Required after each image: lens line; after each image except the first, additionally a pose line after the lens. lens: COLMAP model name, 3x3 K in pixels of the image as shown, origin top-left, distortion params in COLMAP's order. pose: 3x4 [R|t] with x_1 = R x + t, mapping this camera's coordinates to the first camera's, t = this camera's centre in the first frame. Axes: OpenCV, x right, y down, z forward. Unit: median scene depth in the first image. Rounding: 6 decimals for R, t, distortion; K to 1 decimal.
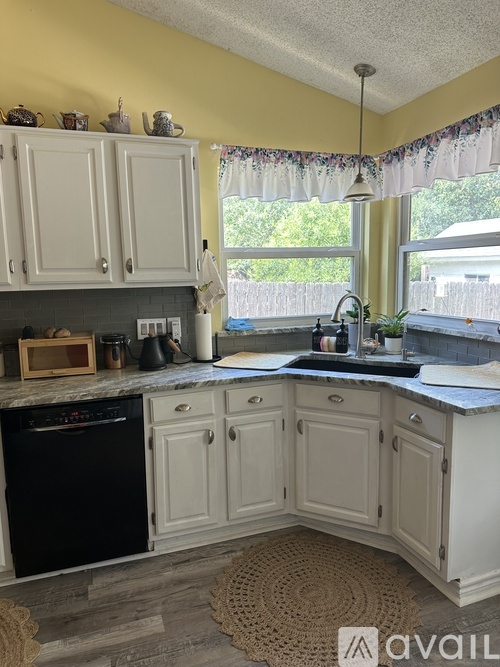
lens RADIAL K [[479.2, 0, 250.5], [0, 479.2, 334.8], [0, 0, 1]] dist [0.045323, -0.028804]
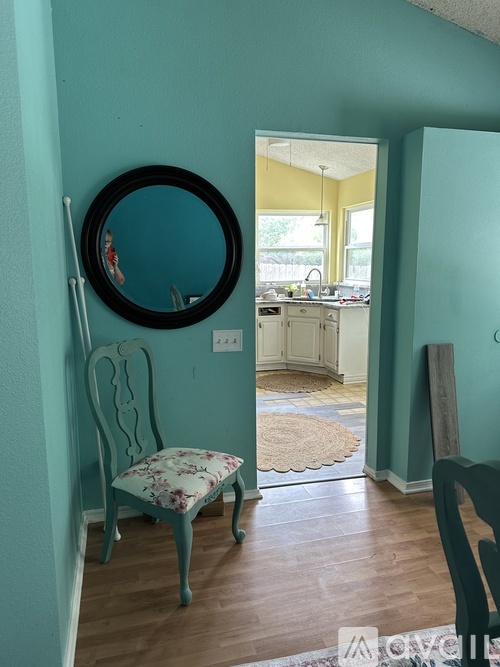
lens RADIAL K [[479.2, 0, 248.7], [0, 479.2, 332.5], [0, 0, 1]] dist [0.045323, -0.028804]
pose [[0.996710, 0.020609, -0.078383, 0.095307], [-0.019519, 0.999702, 0.014646, 0.209137], [0.078661, -0.013068, 0.996816, -1.418354]]
